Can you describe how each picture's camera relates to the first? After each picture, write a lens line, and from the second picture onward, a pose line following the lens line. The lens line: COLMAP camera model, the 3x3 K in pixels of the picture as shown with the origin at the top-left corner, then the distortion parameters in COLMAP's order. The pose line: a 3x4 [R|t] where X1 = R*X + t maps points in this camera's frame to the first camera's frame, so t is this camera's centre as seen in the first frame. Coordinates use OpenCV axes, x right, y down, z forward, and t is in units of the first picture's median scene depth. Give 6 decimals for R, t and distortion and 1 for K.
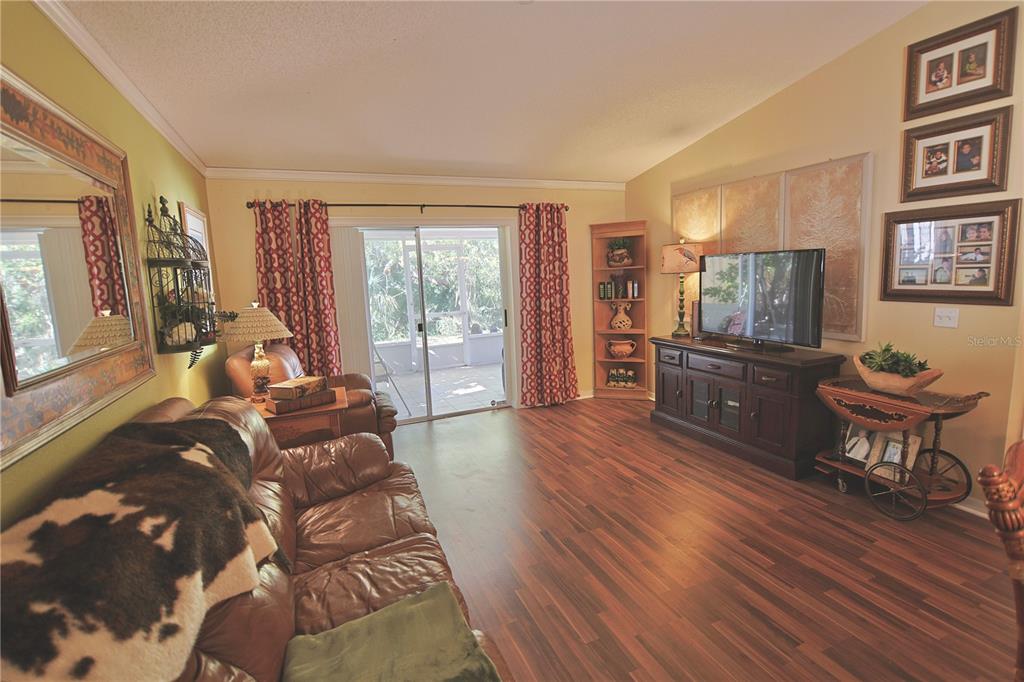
lens RADIAL K [[485.2, 0, 512.0], [0, 485.2, 341.0], [0, 0, 1]] dist [-0.002034, -0.000254]
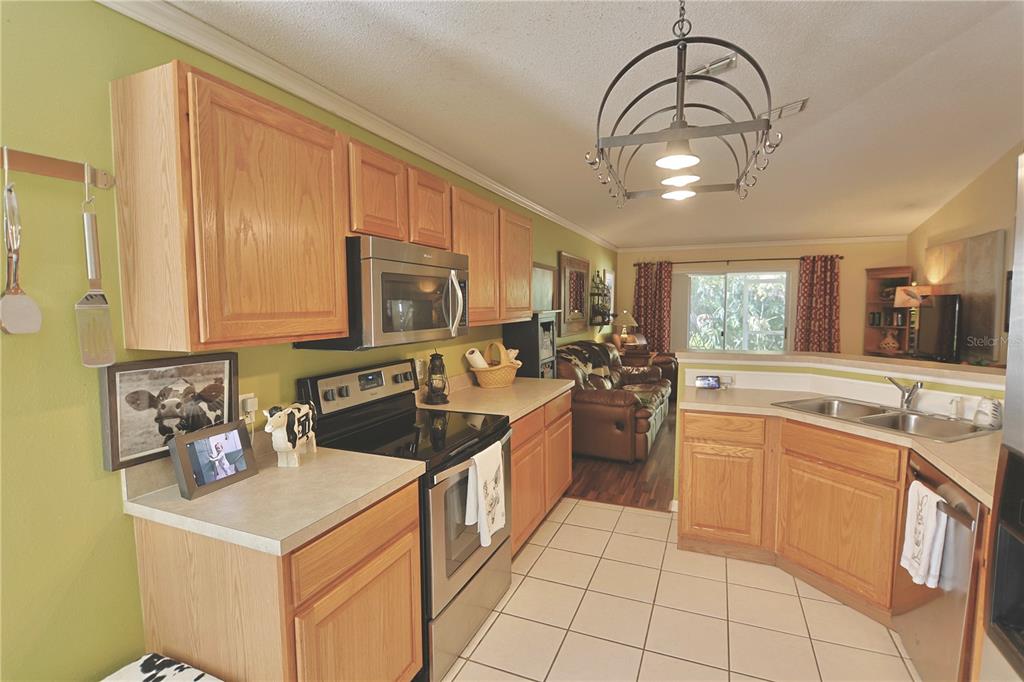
lens RADIAL K [[485.2, 0, 512.0], [0, 485.2, 341.0], [0, 0, 1]] dist [-0.002034, -0.000254]
pose [[0.697235, 0.093388, -0.710734, 0.570681], [-0.125470, 0.992071, 0.007268, 0.087520], [0.705777, 0.084109, 0.703423, -0.765329]]
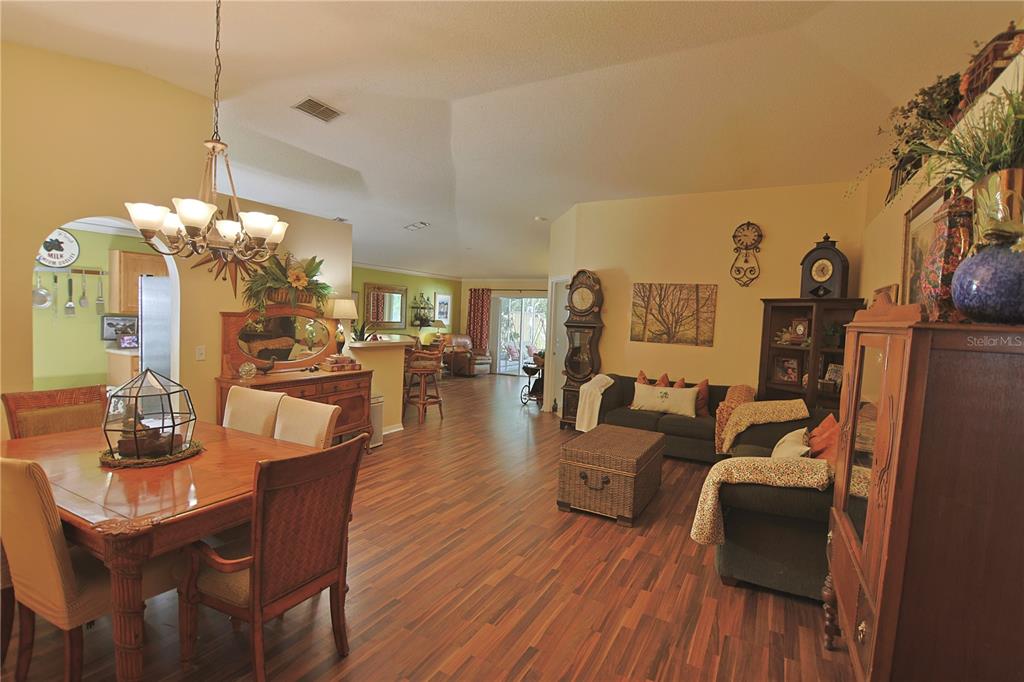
lens RADIAL K [[485.2, 0, 512.0], [0, 485.2, 341.0], [0, 0, 1]] dist [-0.002034, -0.000254]
pose [[0.614715, 0.107881, -0.781337, 2.039300], [-0.175784, 0.984426, -0.002376, 0.004139], [0.768912, 0.138807, 0.624105, -0.678118]]
